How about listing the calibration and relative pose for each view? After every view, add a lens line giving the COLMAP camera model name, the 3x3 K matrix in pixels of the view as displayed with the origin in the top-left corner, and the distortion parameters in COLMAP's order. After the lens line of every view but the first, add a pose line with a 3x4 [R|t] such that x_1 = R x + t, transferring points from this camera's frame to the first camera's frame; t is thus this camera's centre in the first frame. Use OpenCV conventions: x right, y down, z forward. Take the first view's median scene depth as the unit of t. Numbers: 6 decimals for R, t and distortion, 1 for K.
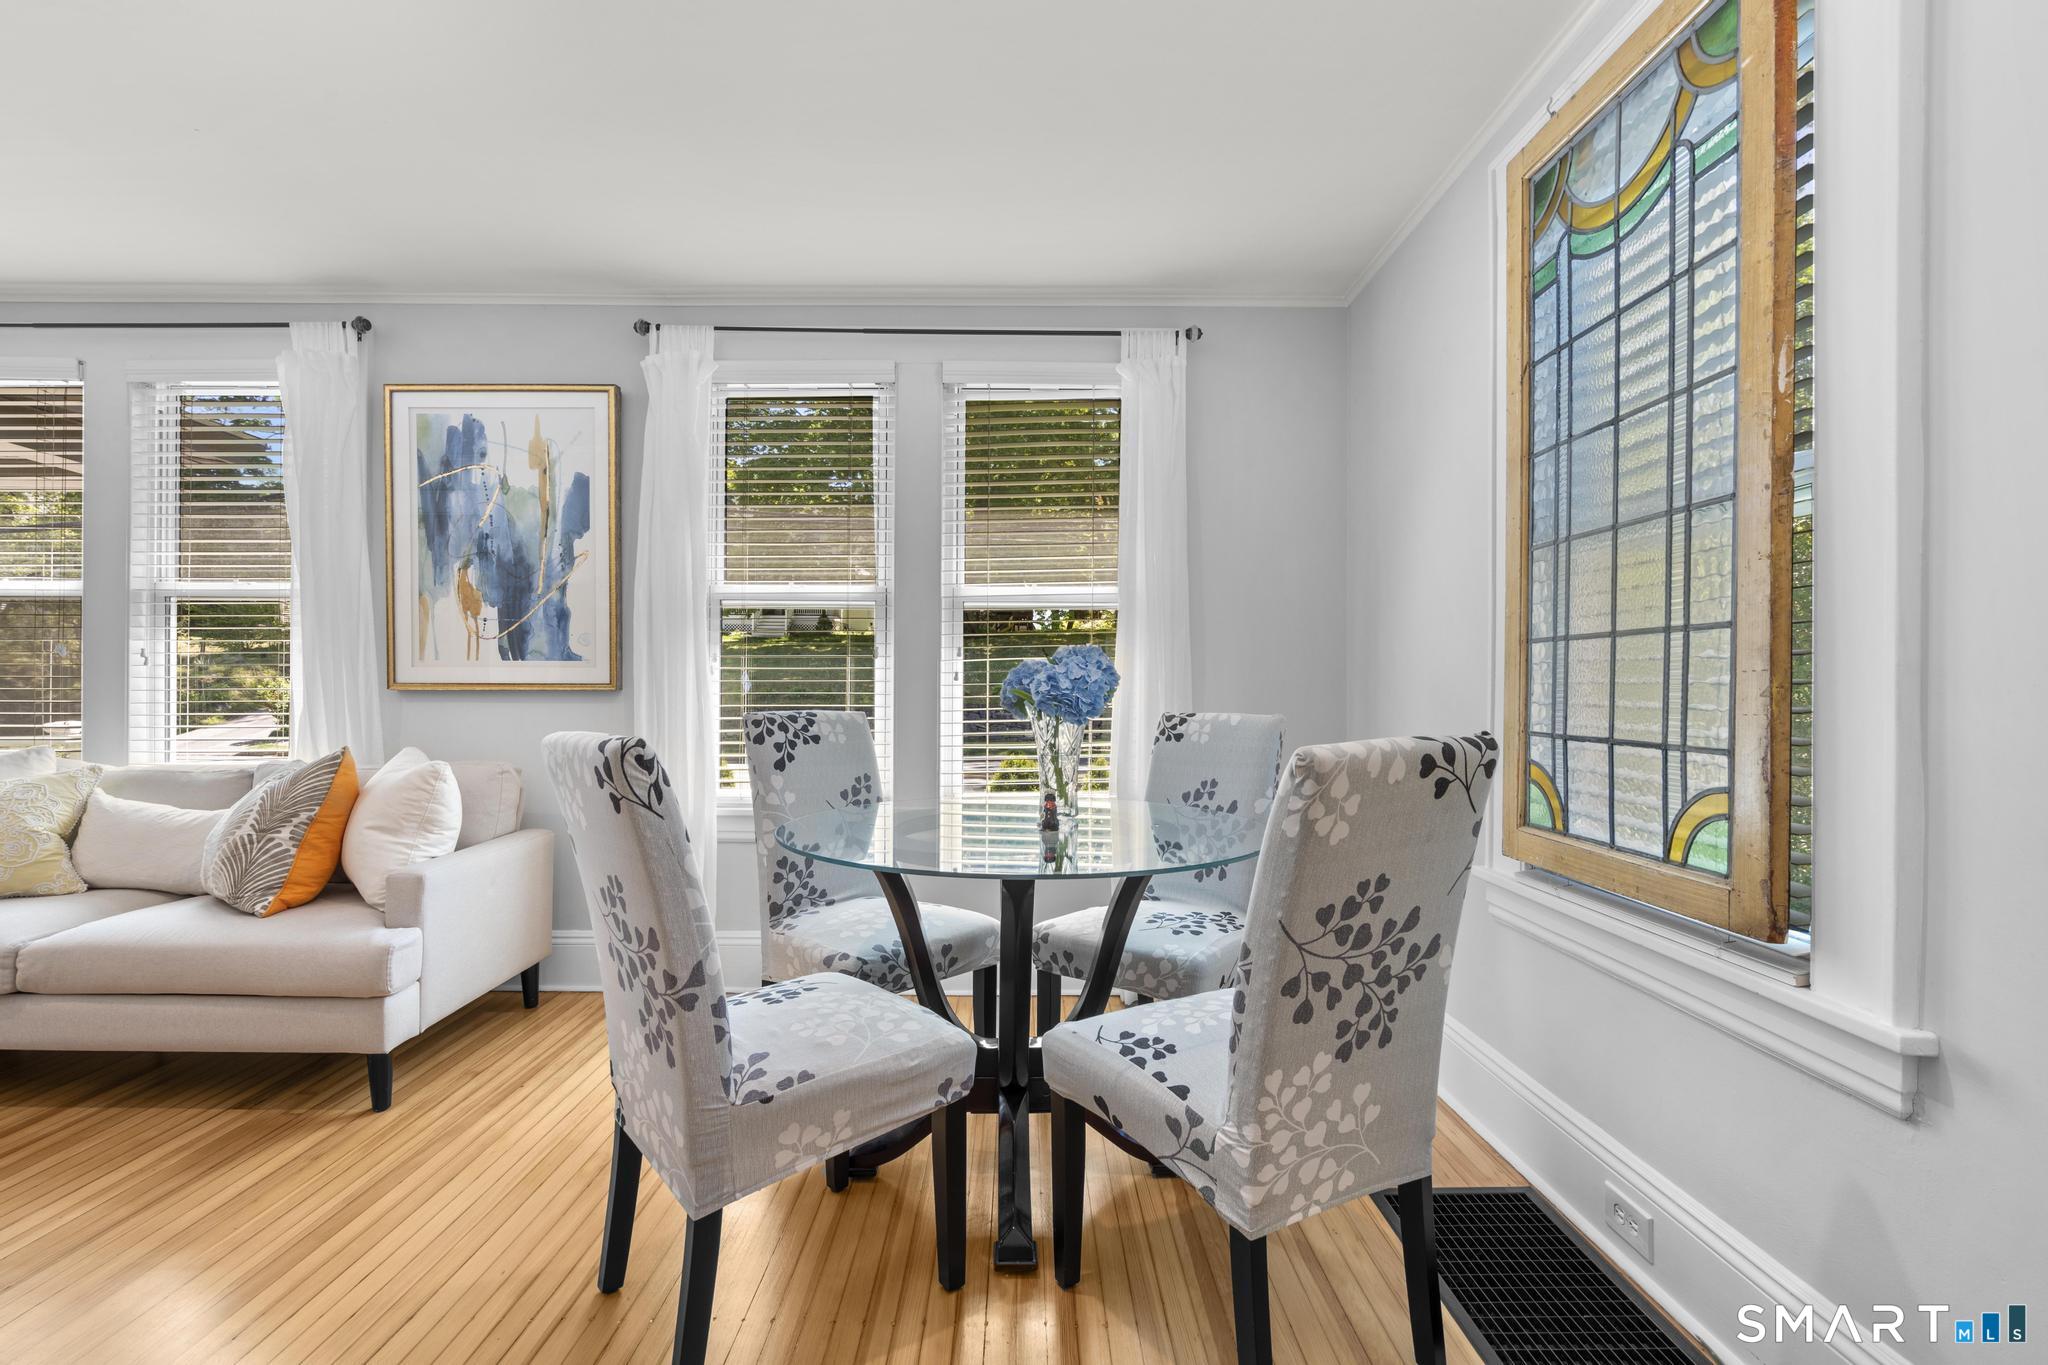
lens RADIAL K [[918.8, 0, 1020.3], [0, 918.8, 679.3], [0, 0, 1]] dist [-0.011603, 0.006634]
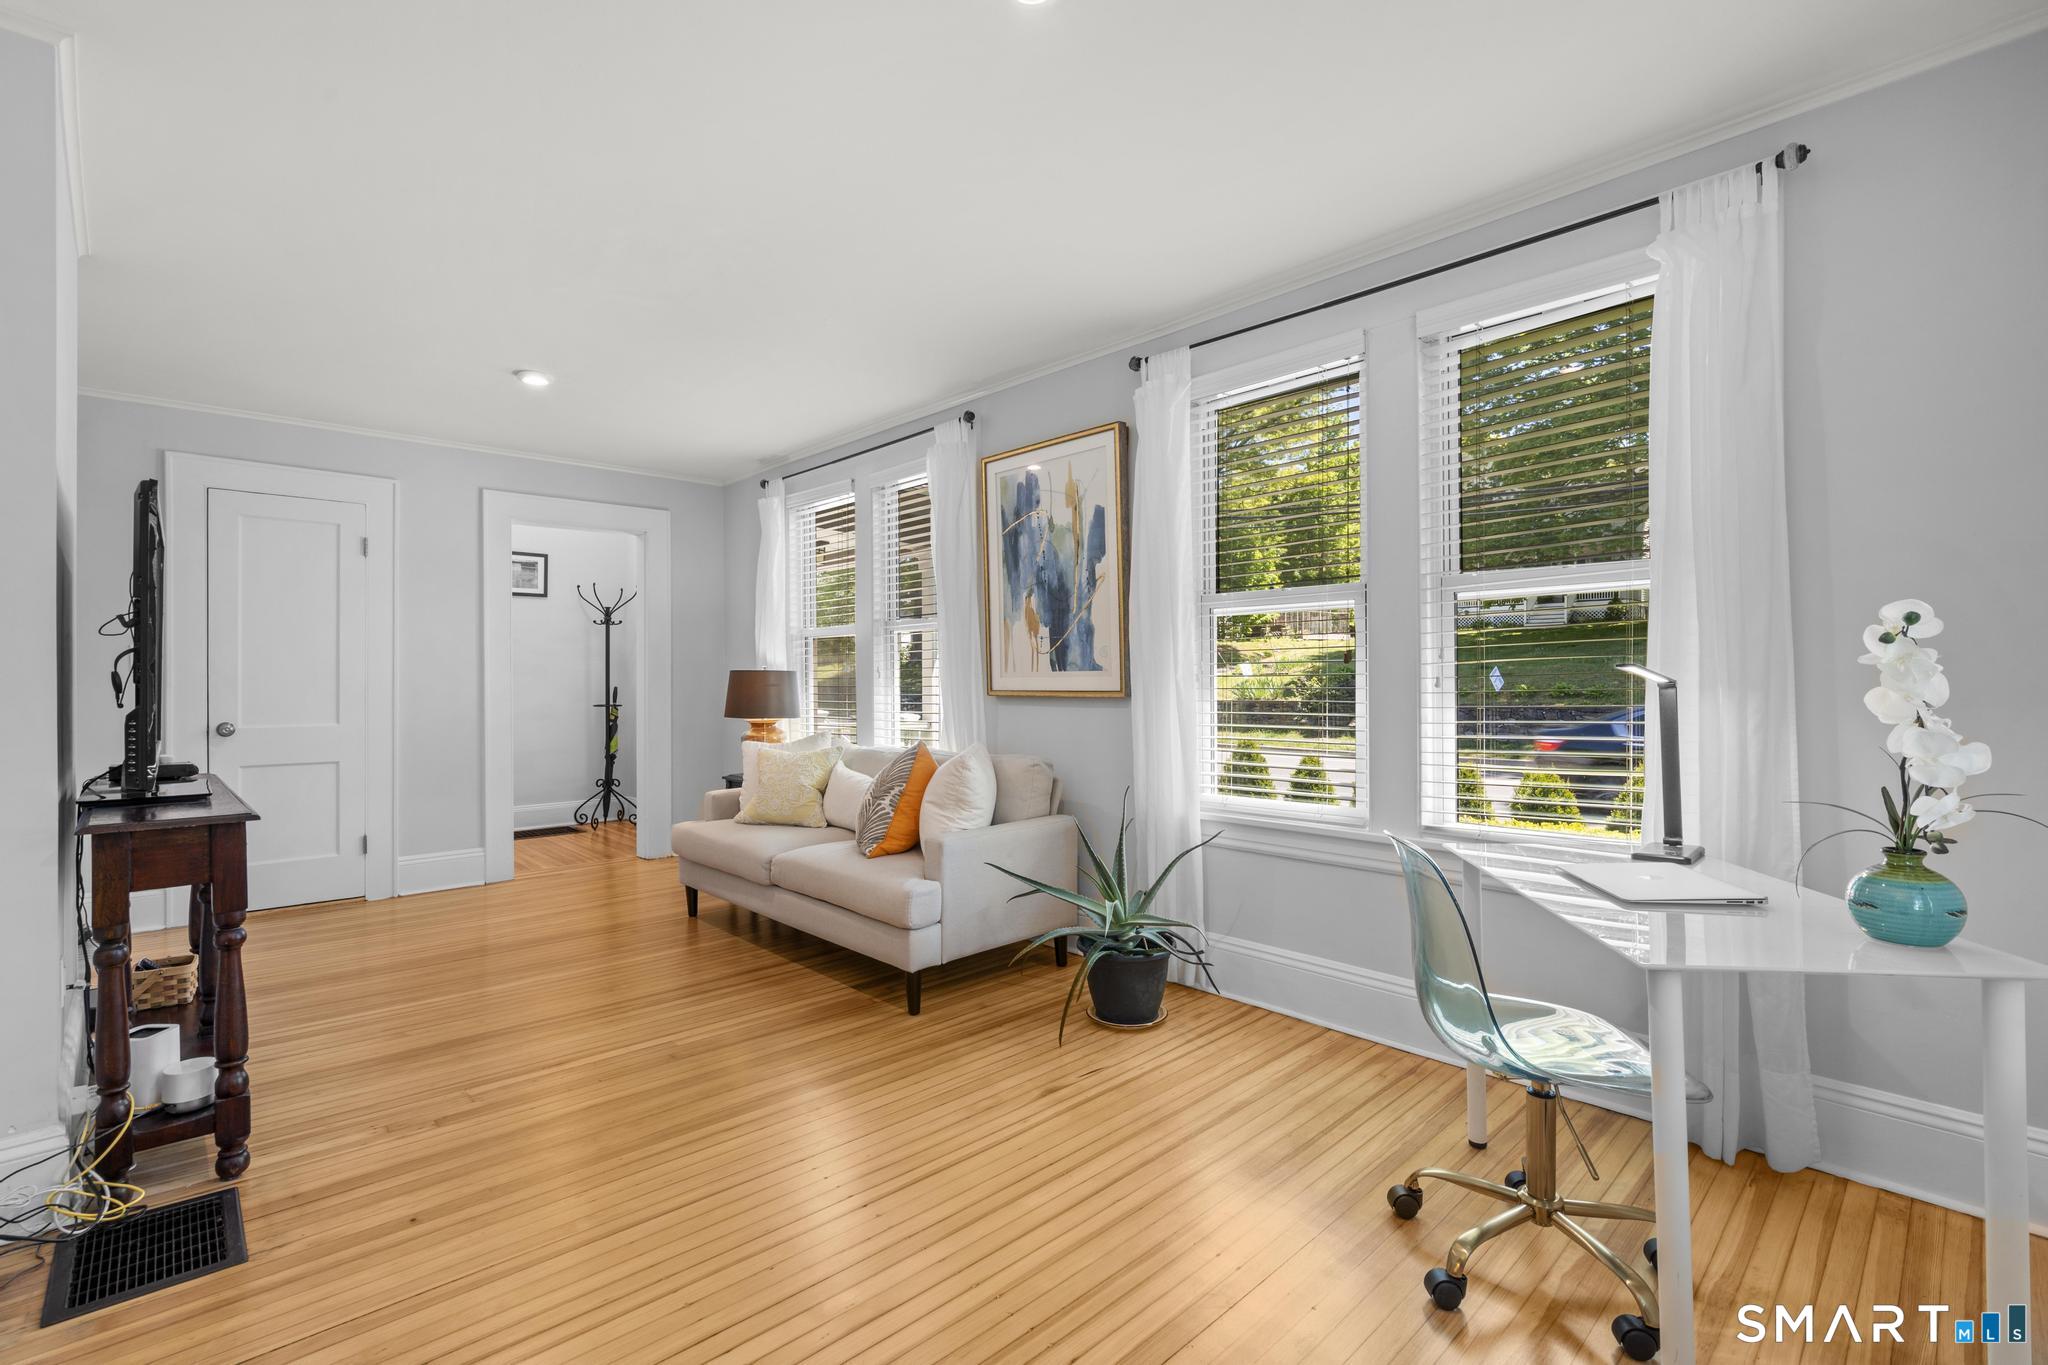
lens RADIAL K [[916.7, 0, 1023.0], [0, 916.7, 684.0], [0, 0, 1]] dist [-0.013353, 0.006832]
pose [[0.690073, -0.005525, -0.723719, 0.337596], [0.012241, 0.999917, 0.004038, -0.011891], [0.723636, -0.011645, 0.690083, 0.180468]]
